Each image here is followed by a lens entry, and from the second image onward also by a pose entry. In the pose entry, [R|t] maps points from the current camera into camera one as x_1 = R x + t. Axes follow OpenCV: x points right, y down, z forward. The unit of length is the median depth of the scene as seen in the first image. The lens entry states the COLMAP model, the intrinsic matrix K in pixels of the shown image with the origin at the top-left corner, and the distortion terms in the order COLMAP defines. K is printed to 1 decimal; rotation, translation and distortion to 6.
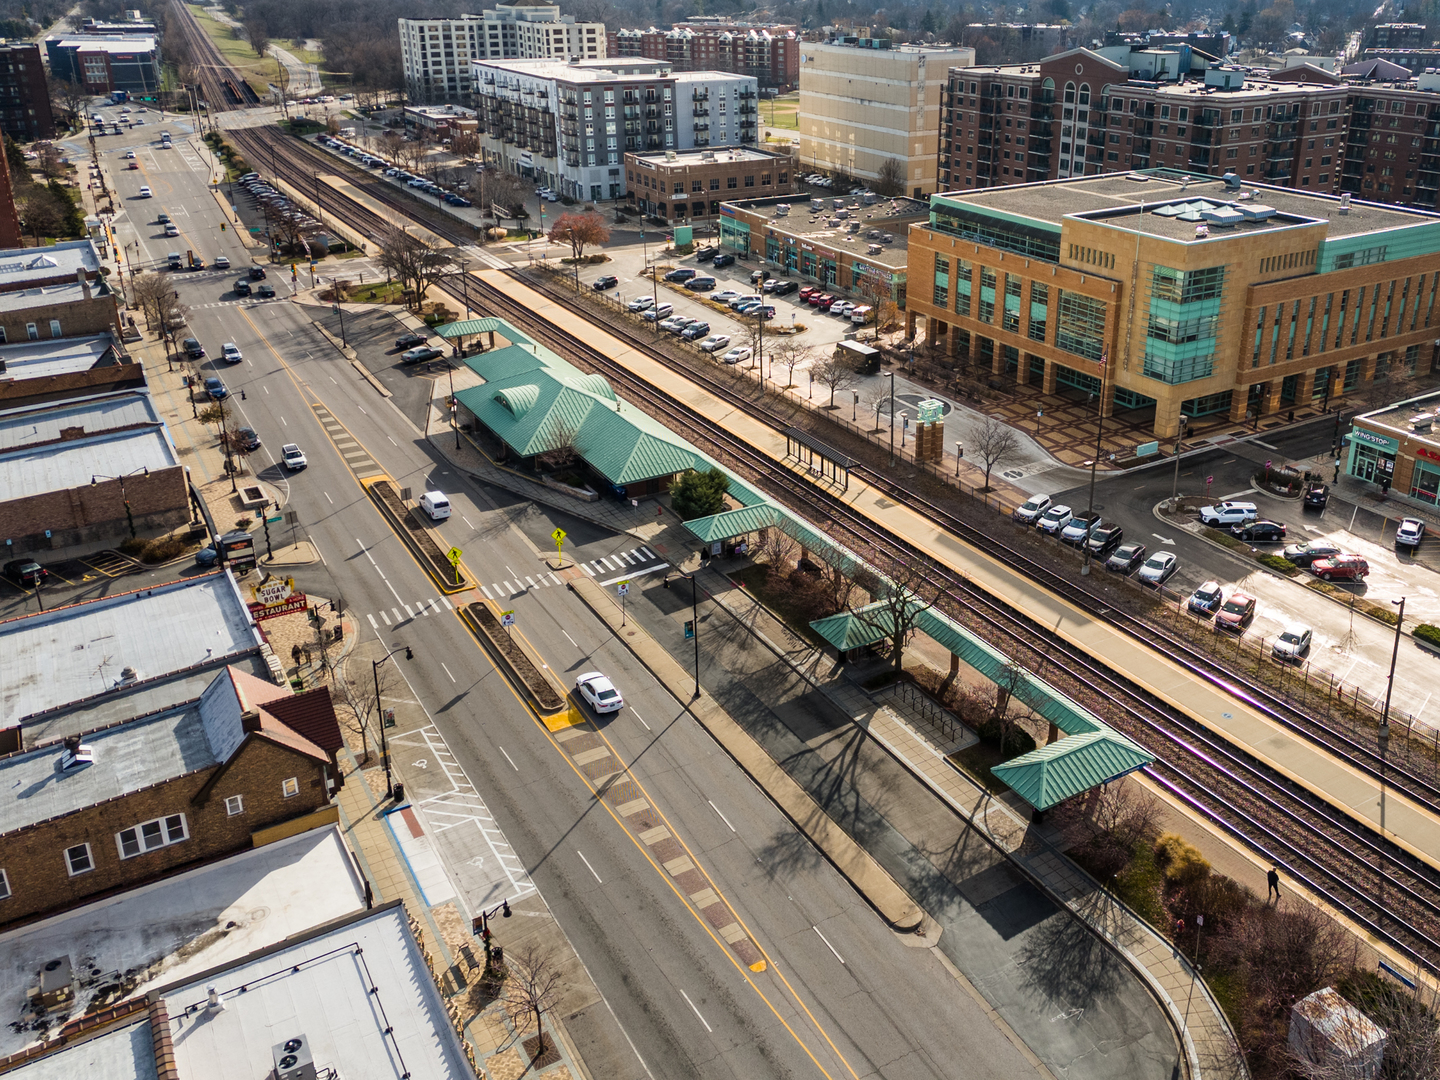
lens RADIAL K [[1267.6, 0, 837.1], [0, 1267.6, 422.8], [0, 0, 1]] dist [0.103404, -0.195462]
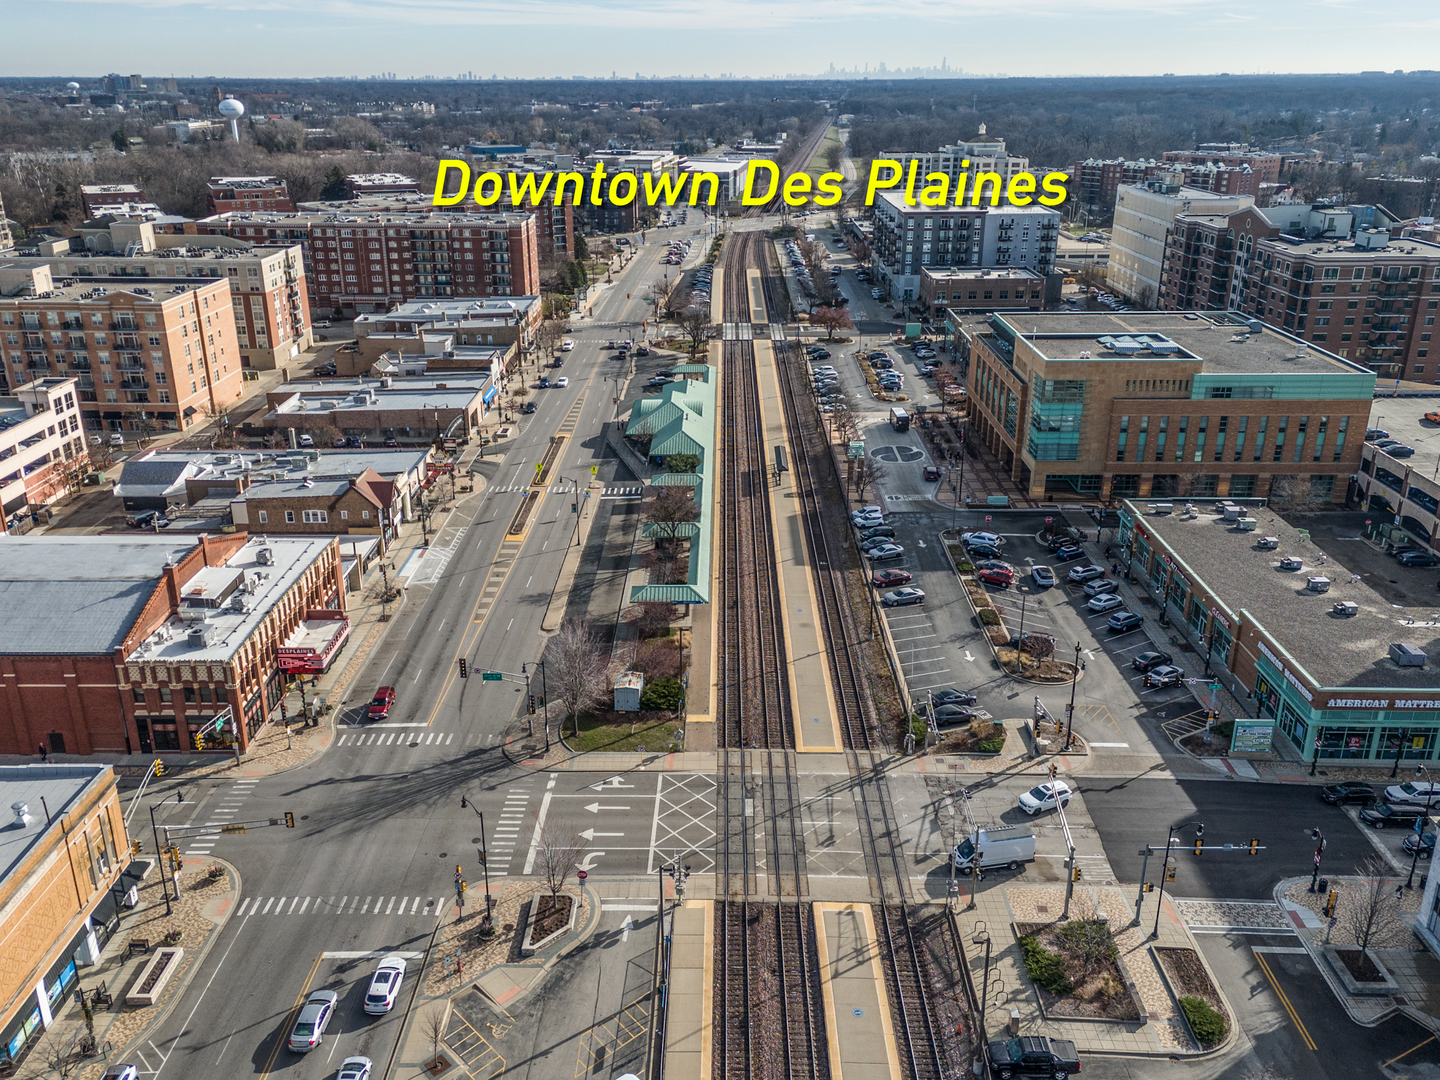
lens RADIAL K [[1196.0, 0, 720.0], [0, 1196.0, 540.0], [0, 0, 1]] dist [0.021629, -0.001725]
pose [[0.827976, 0.193686, -0.526253, 0.453197], [-0.179659, 0.980612, 0.078248, 0.009897], [0.531205, 0.029759, 0.846720, -0.195060]]
